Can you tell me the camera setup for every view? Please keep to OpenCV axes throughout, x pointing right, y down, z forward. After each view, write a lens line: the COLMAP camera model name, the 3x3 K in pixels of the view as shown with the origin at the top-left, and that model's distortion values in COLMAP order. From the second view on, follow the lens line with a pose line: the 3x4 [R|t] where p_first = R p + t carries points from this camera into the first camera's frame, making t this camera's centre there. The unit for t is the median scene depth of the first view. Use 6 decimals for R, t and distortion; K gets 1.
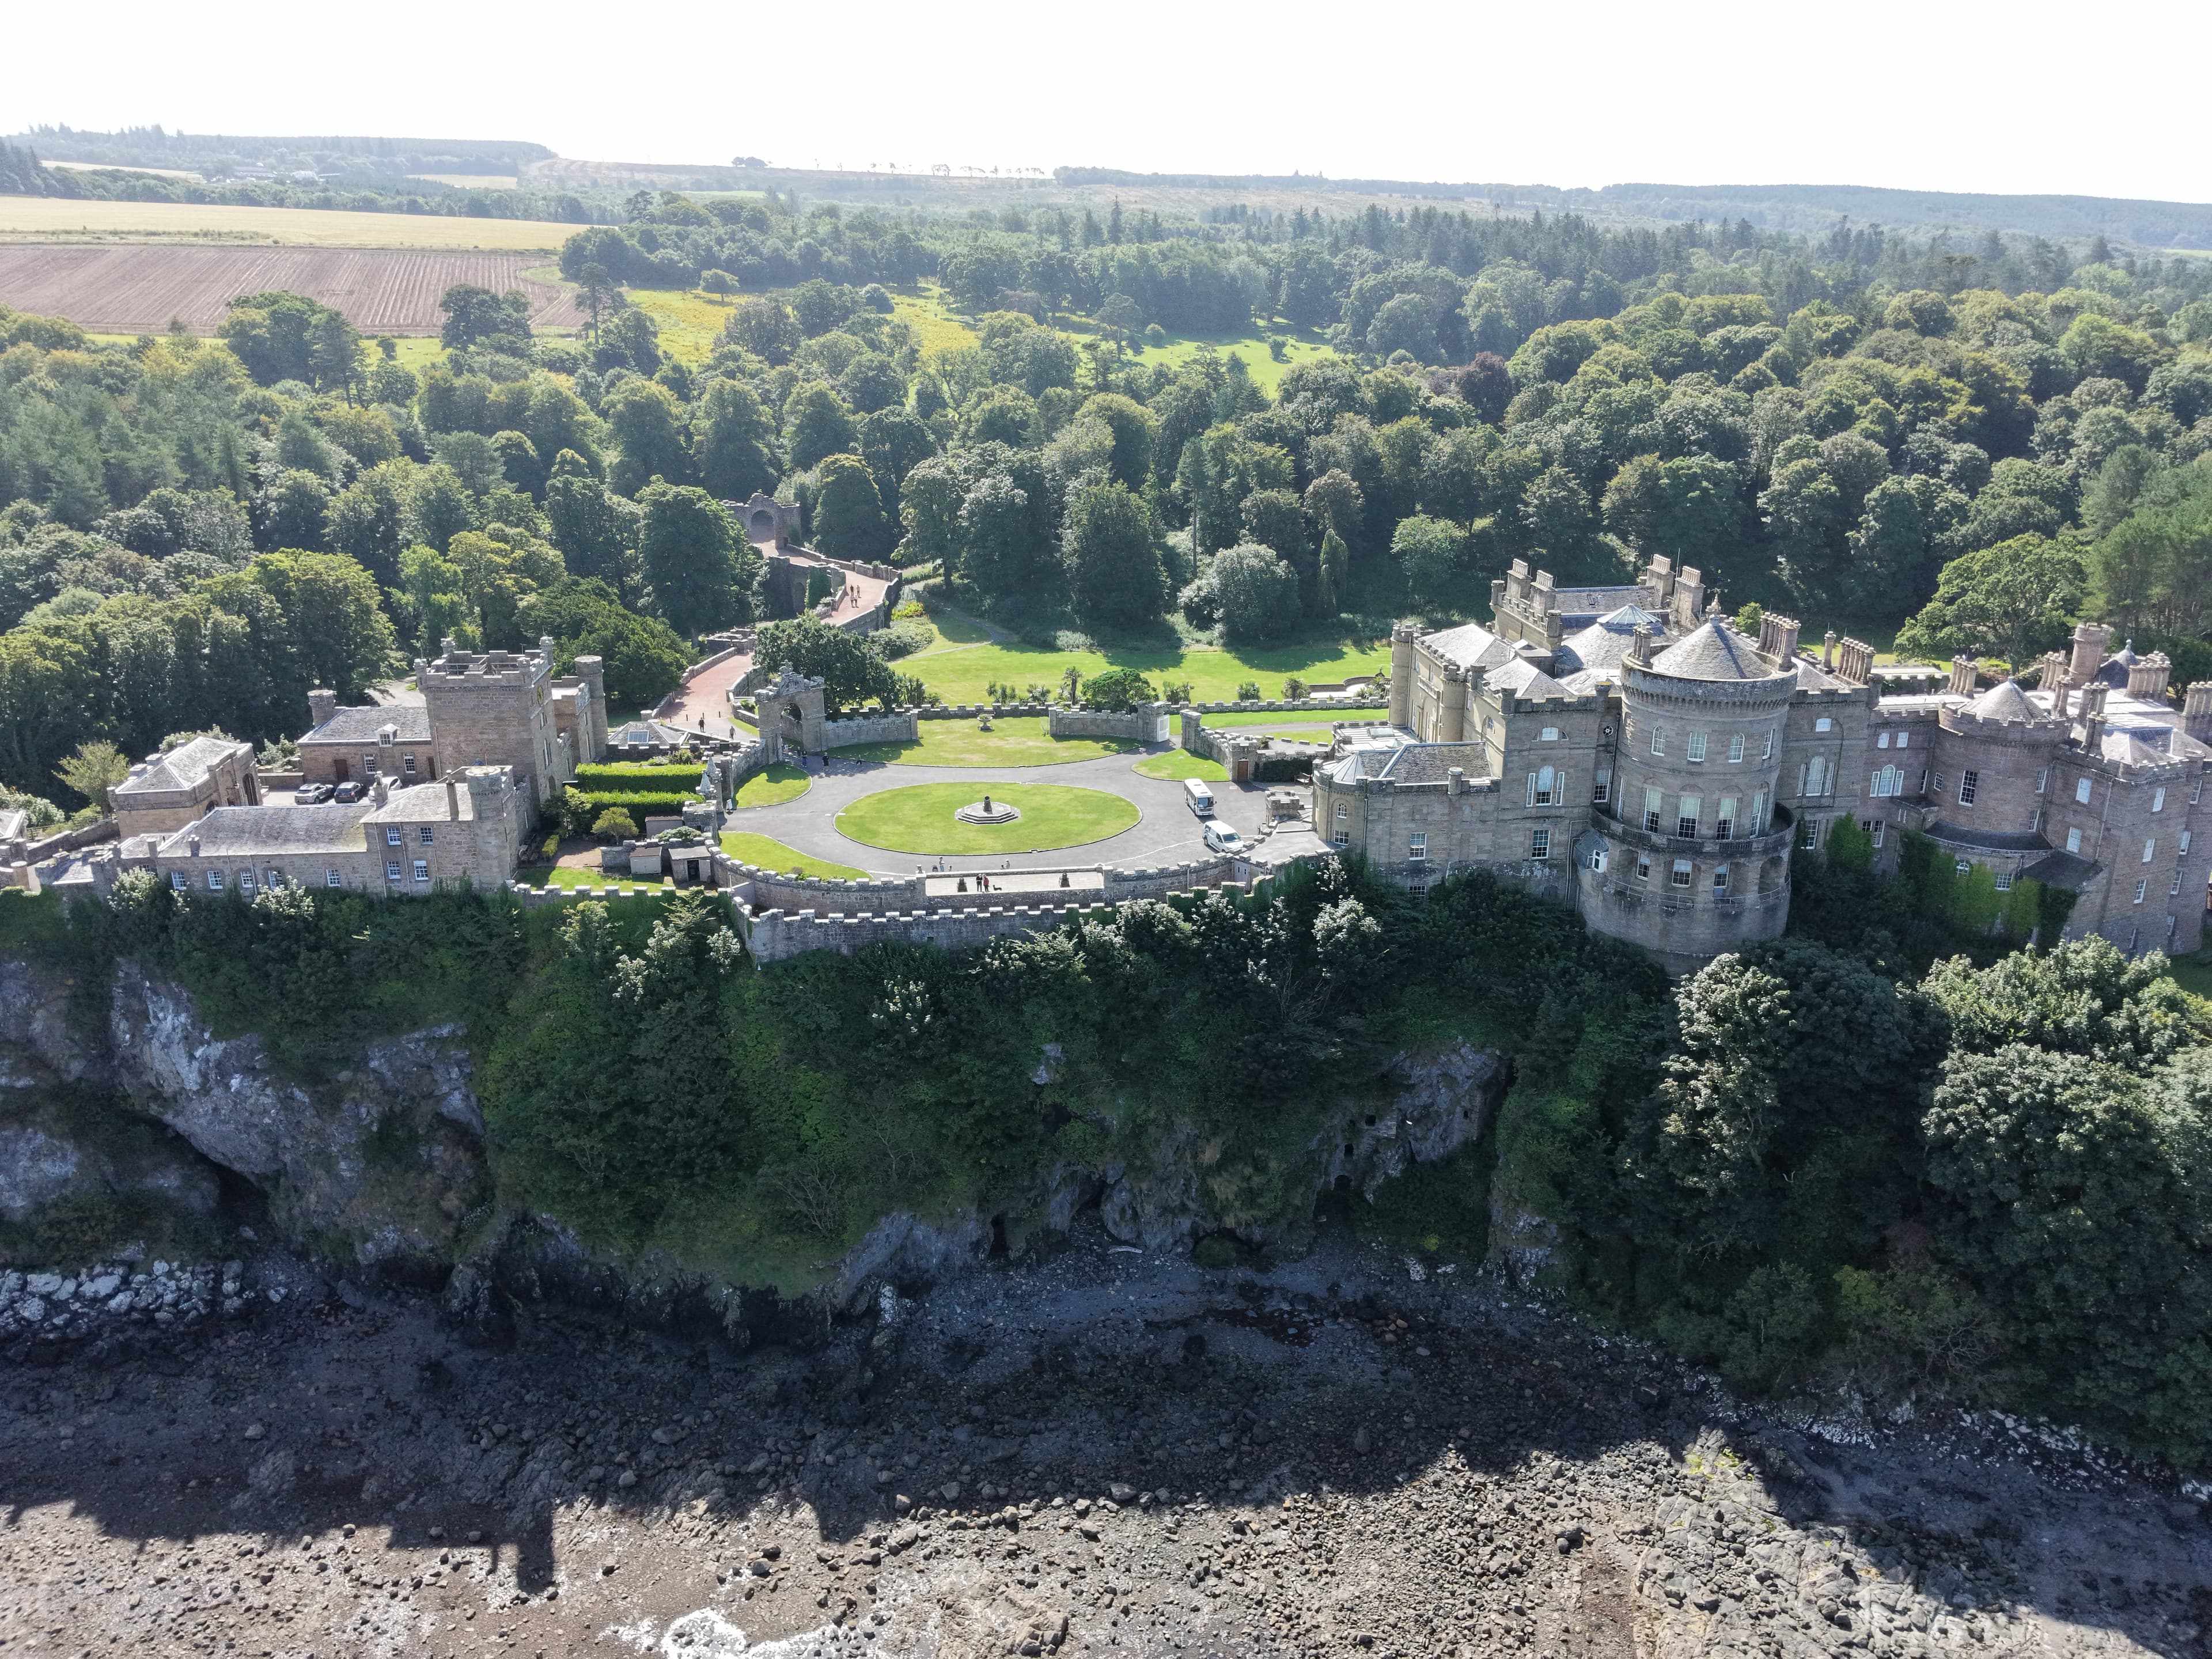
lens RADIAL K [[1686.7, 0, 1115.1], [0, 1686.7, 829.5], [0, 0, 1]] dist [0.112801, -0.218116]
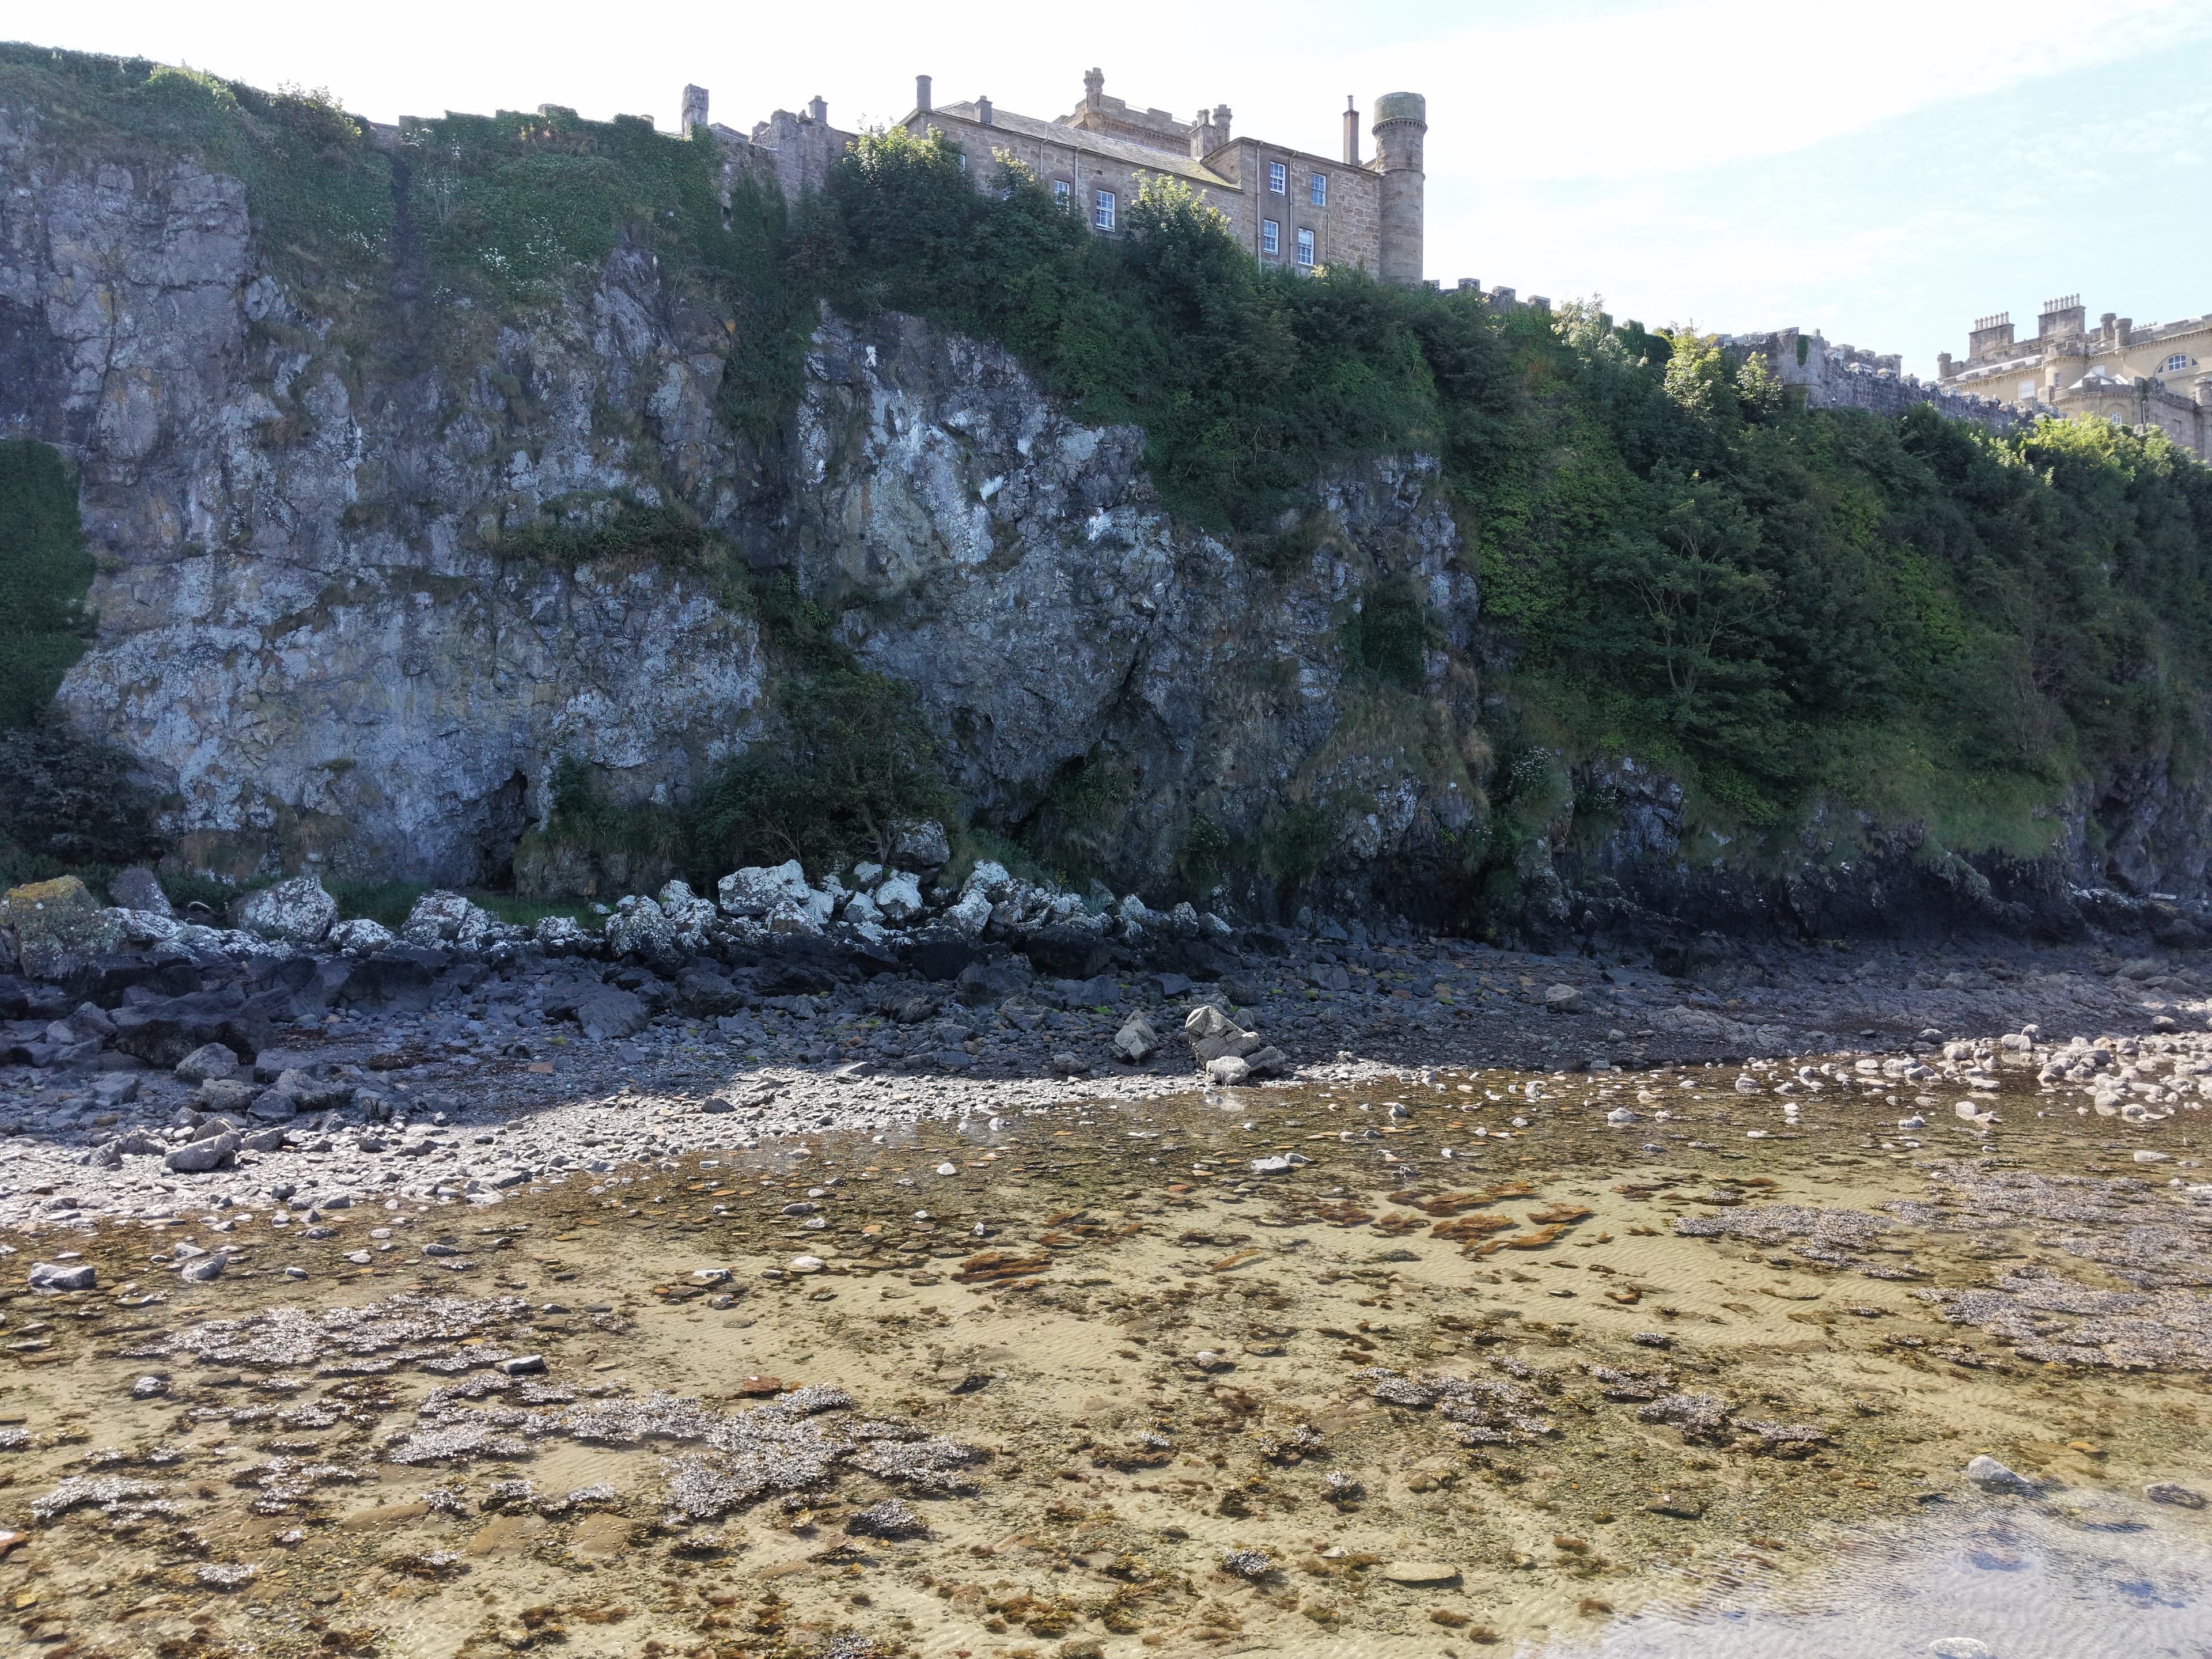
lens RADIAL K [[1684.0, 0, 1109.4], [0, 1684.0, 822.2], [0, 0, 1]] dist [0.108938, -0.195043]
pose [[0.893112, 0.010865, 0.449703, -0.673028], [0.142681, 0.941244, -0.306107, 0.355015], [-0.426606, 0.337552, 0.839086, 0.545977]]
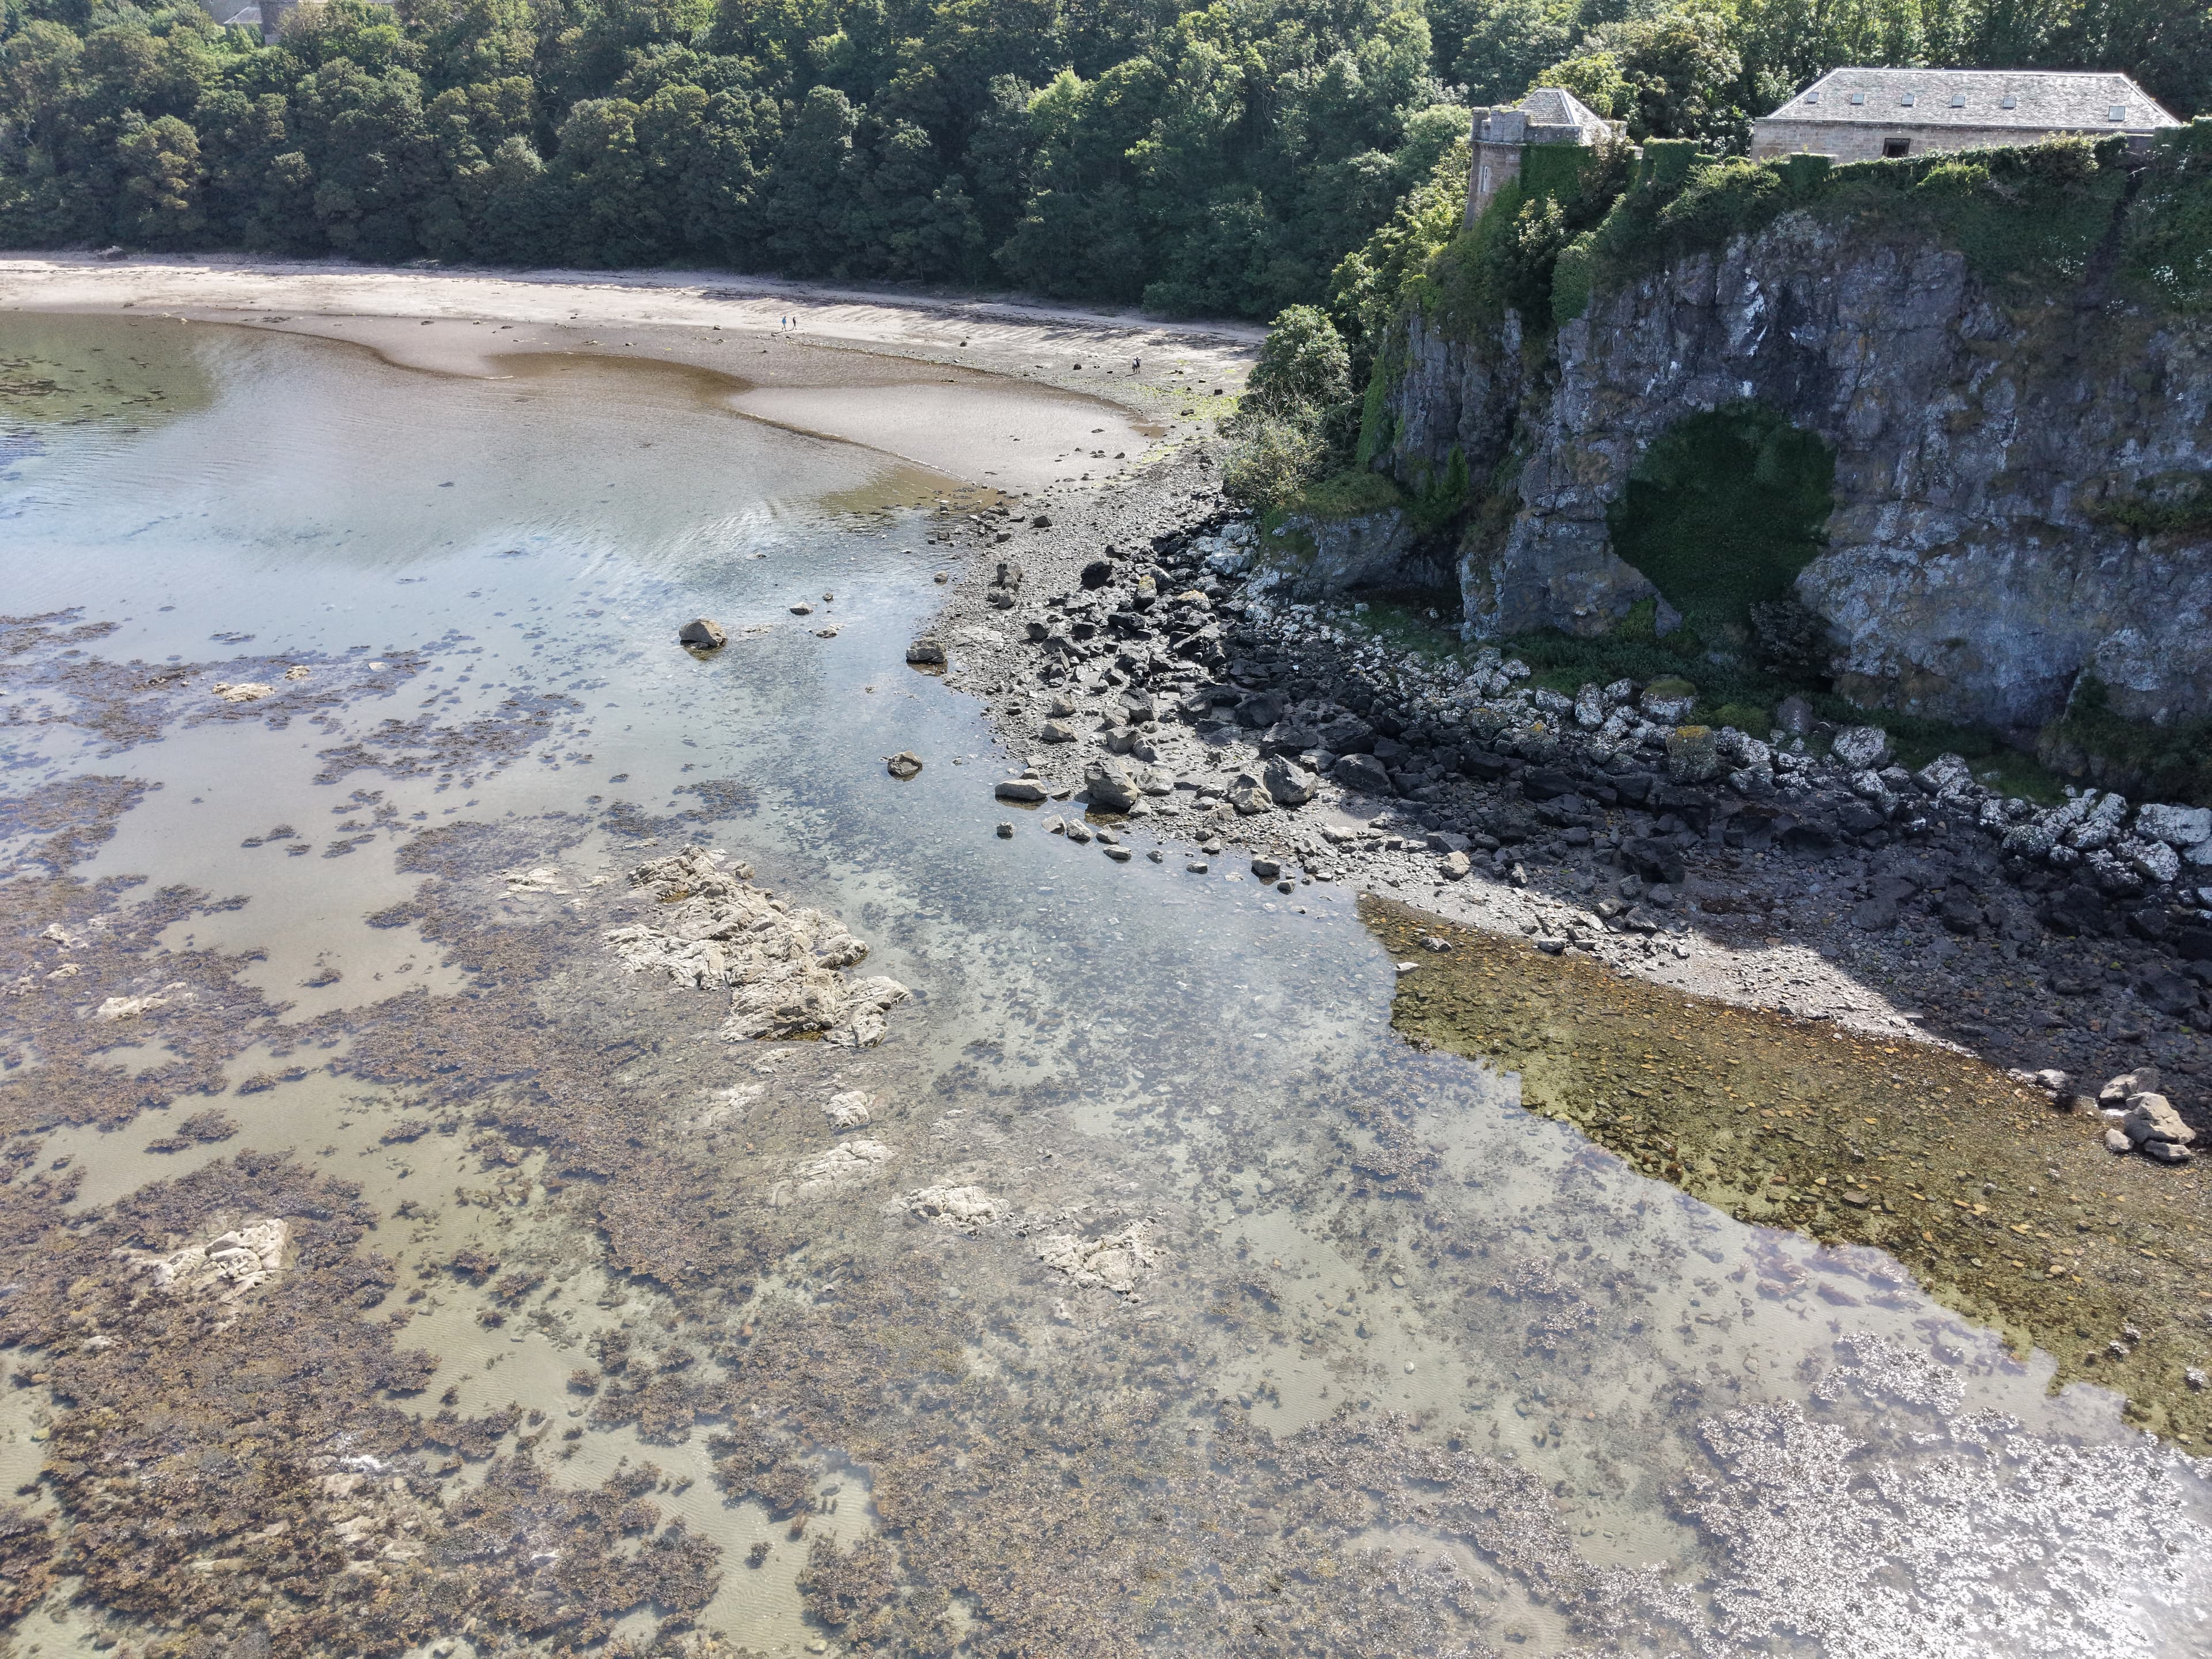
lens RADIAL K [[1740.7, 0, 1097.7], [0, 1740.7, 821.4], [0, 0, 1]] dist [0.077107, -0.139430]
pose [[0.679745, 0.305439, -0.666823, -0.438152], [-0.247404, 0.951363, 0.183575, 0.223015], [0.690462, 0.040190, 0.722251, 0.306649]]
